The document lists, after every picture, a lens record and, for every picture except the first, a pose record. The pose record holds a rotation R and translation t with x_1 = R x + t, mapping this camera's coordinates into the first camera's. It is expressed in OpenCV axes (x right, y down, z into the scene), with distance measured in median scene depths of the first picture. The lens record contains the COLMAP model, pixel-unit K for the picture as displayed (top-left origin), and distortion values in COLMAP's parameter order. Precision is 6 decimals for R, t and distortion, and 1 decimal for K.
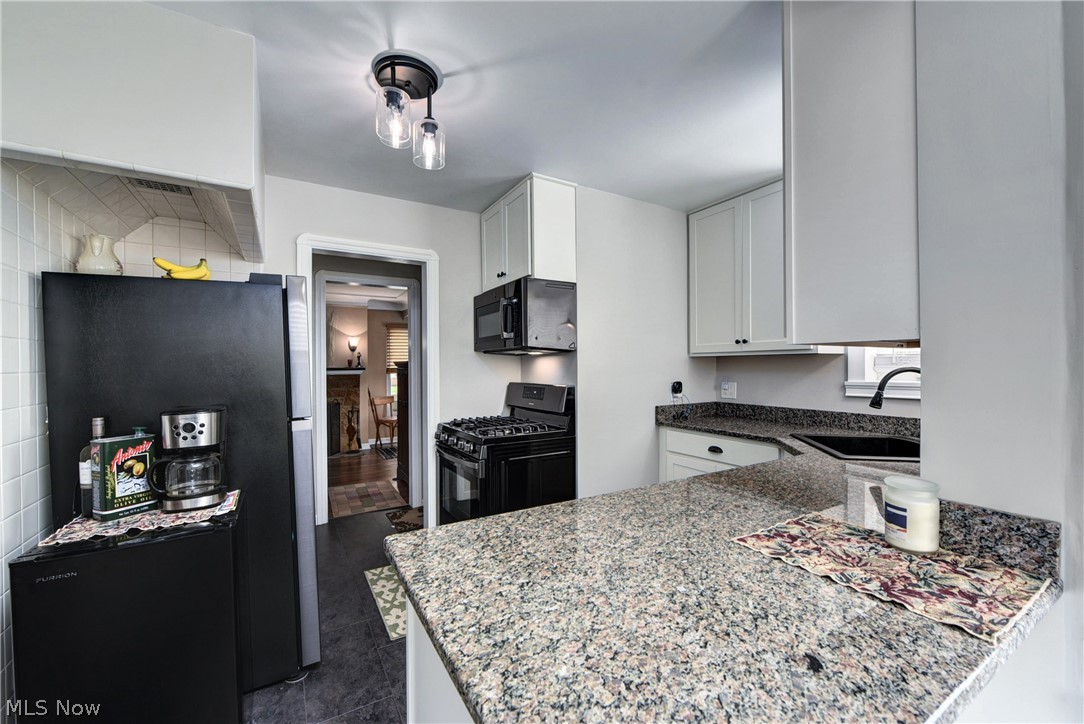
lens RADIAL K [[440.5, 0, 542.0], [0, 440.5, 362.0], [0, 0, 1]] dist [0.000293, 0.000014]
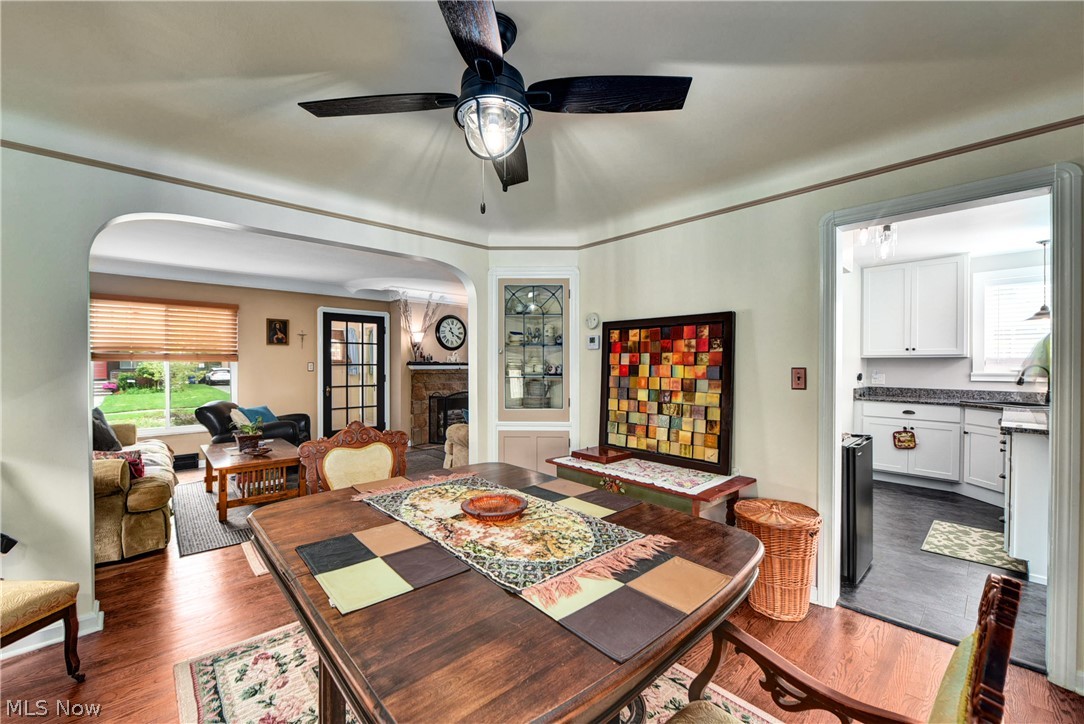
lens RADIAL K [[434.4, 0, 542.0], [0, 434.4, 362.0], [0, 0, 1]] dist [-0.001840, -0.000227]
pose [[0.981105, 0.012715, 0.193059, -1.163552], [-0.014236, 0.999878, 0.006493, 0.010603], [-0.192953, -0.009118, 0.981166, -0.331586]]
